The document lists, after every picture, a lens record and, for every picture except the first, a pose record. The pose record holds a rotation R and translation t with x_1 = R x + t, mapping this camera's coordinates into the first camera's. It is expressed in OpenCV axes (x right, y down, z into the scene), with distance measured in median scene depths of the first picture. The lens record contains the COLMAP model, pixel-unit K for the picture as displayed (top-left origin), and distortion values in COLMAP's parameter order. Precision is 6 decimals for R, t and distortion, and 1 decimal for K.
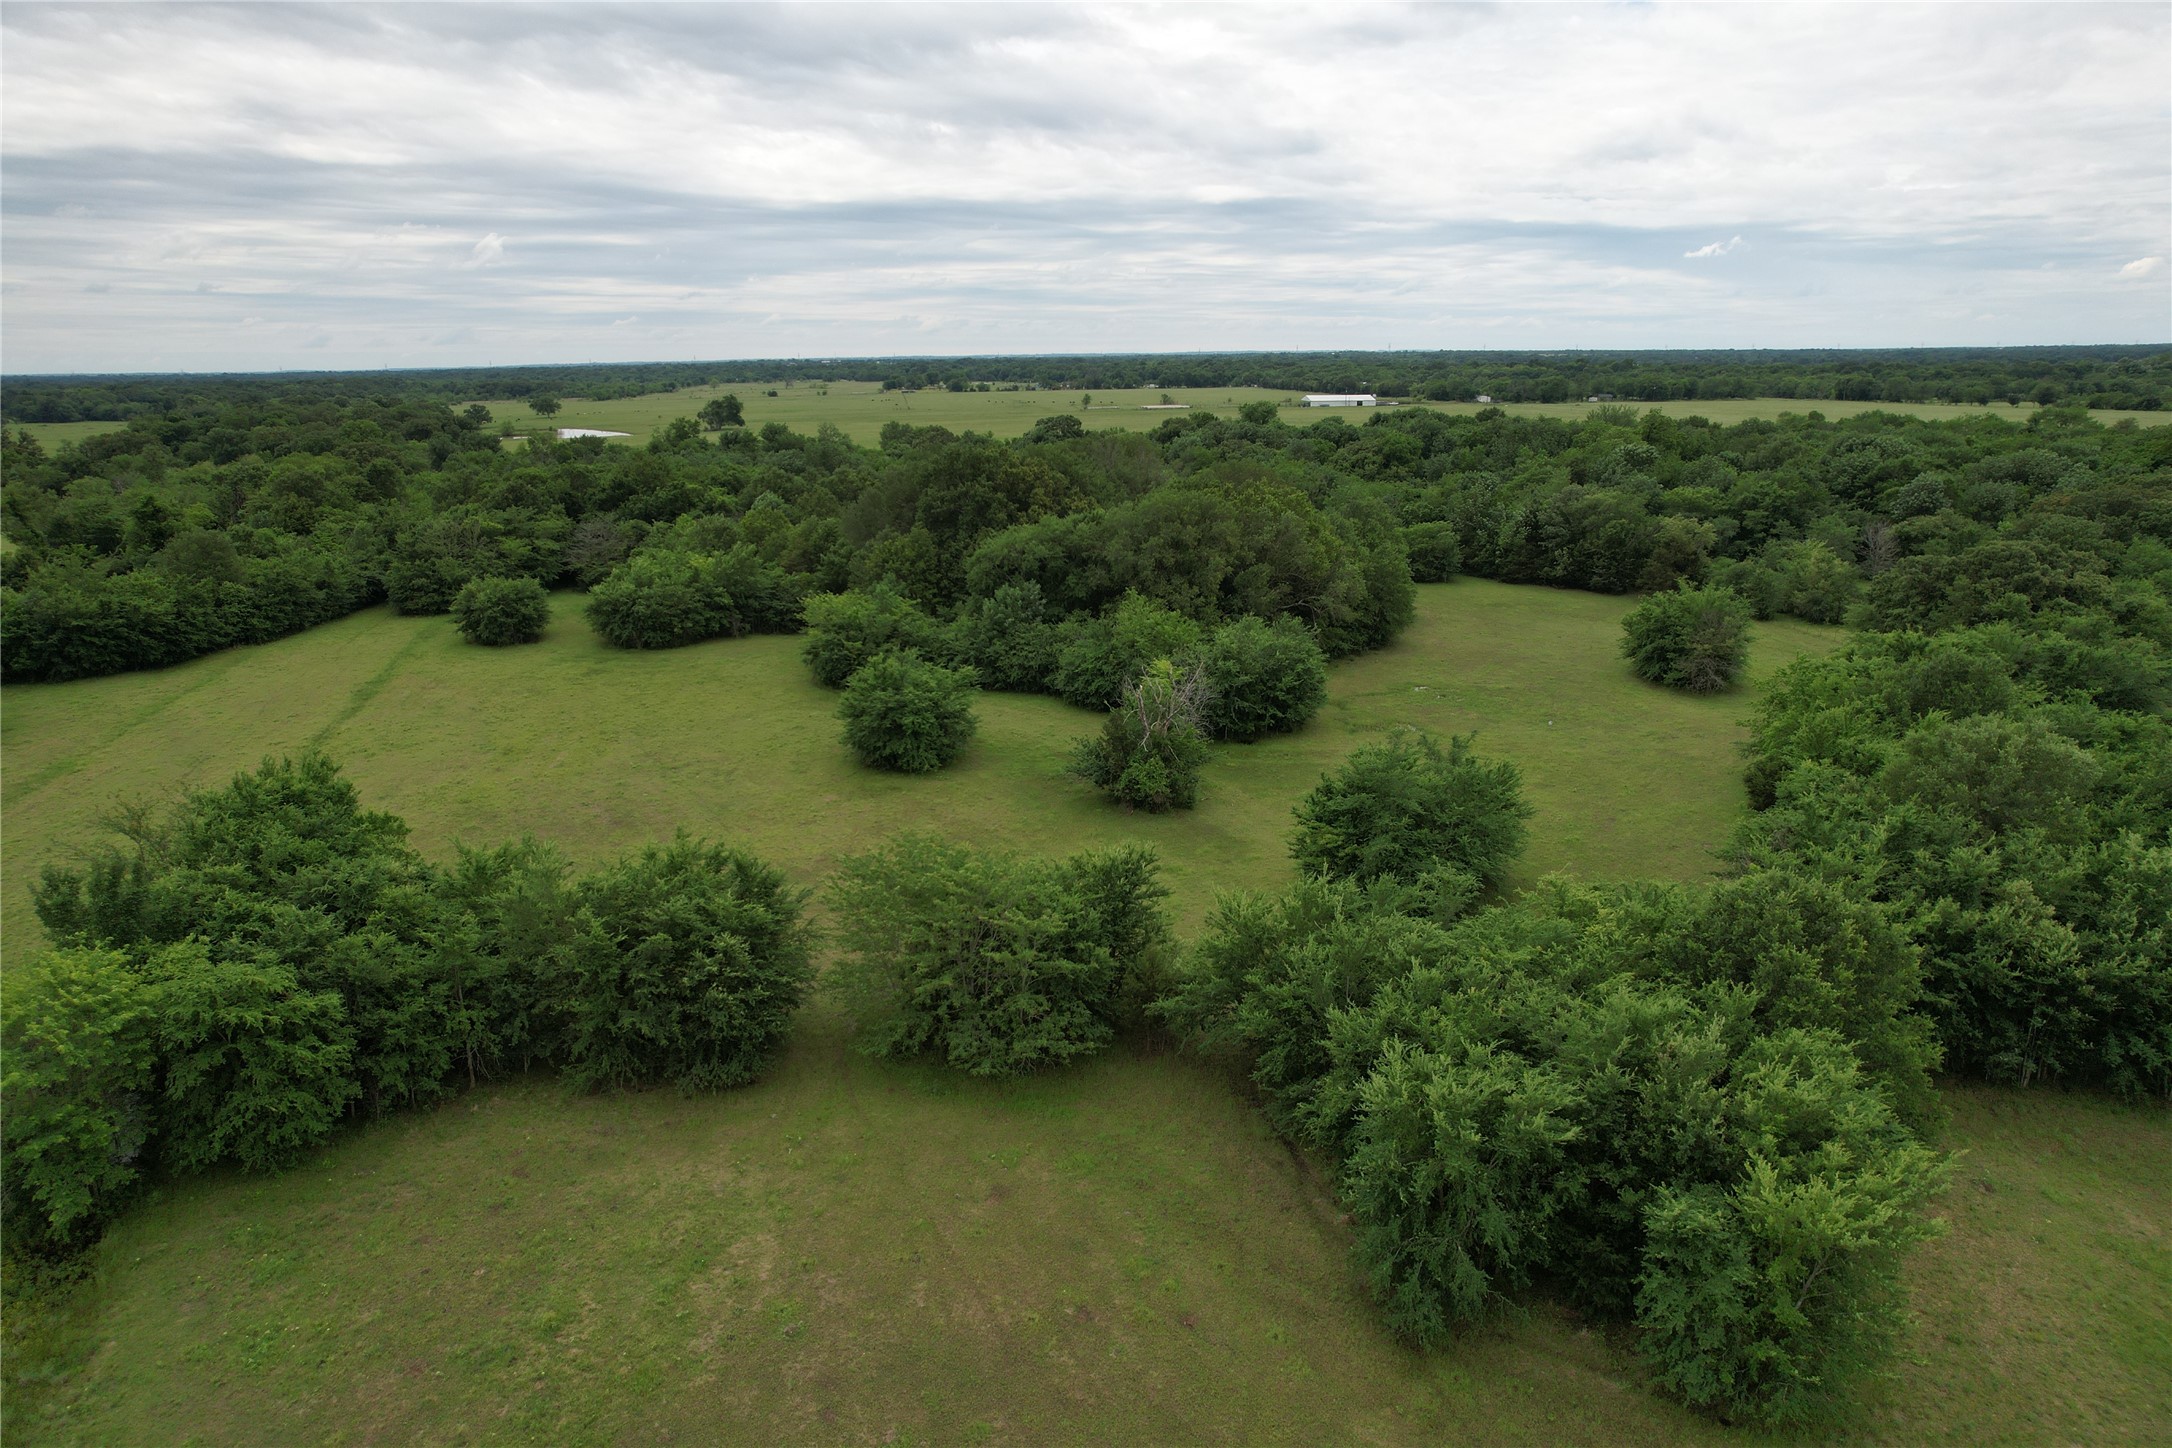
lens RADIAL K [[1390.2, 0, 1093.5], [0, 1390.2, 732.4], [0, 0, 1]] dist [-0.083533, 0.077065]
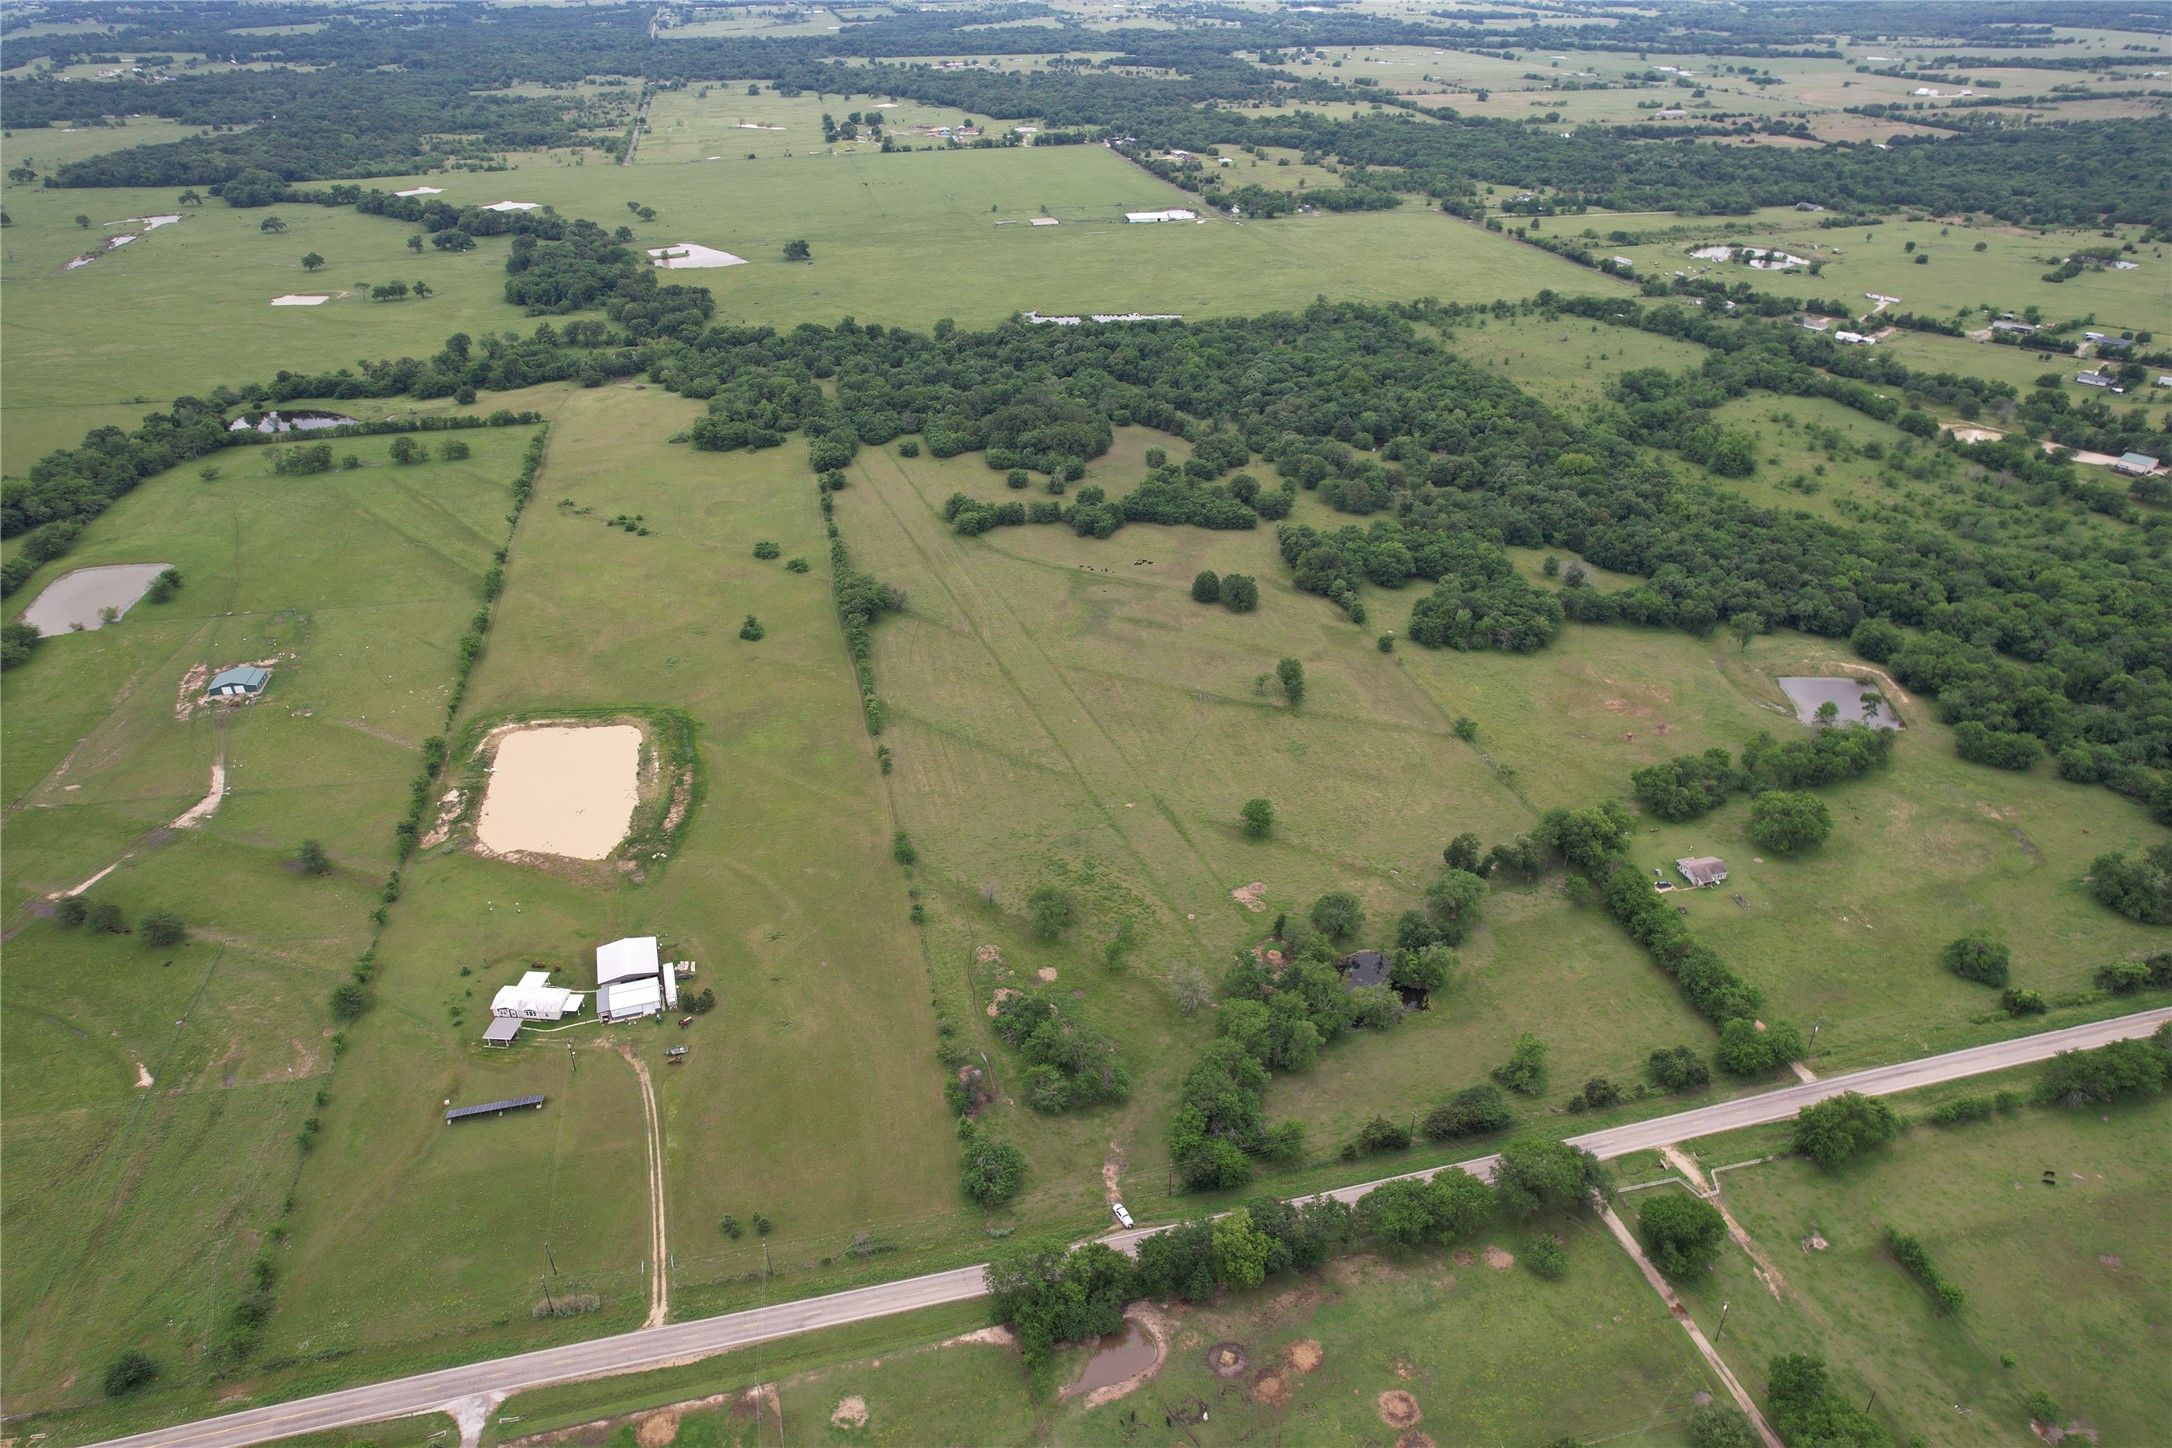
lens RADIAL K [[1390.2, 0, 1093.5], [0, 1390.2, 732.4], [0, 0, 1]] dist [-0.083533, 0.077065]
pose [[0.995872, -0.038243, 0.082315, -0.183326], [0.015102, 0.964075, 0.265202, -0.290407], [-0.089501, -0.262864, 0.960673, -2.773442]]
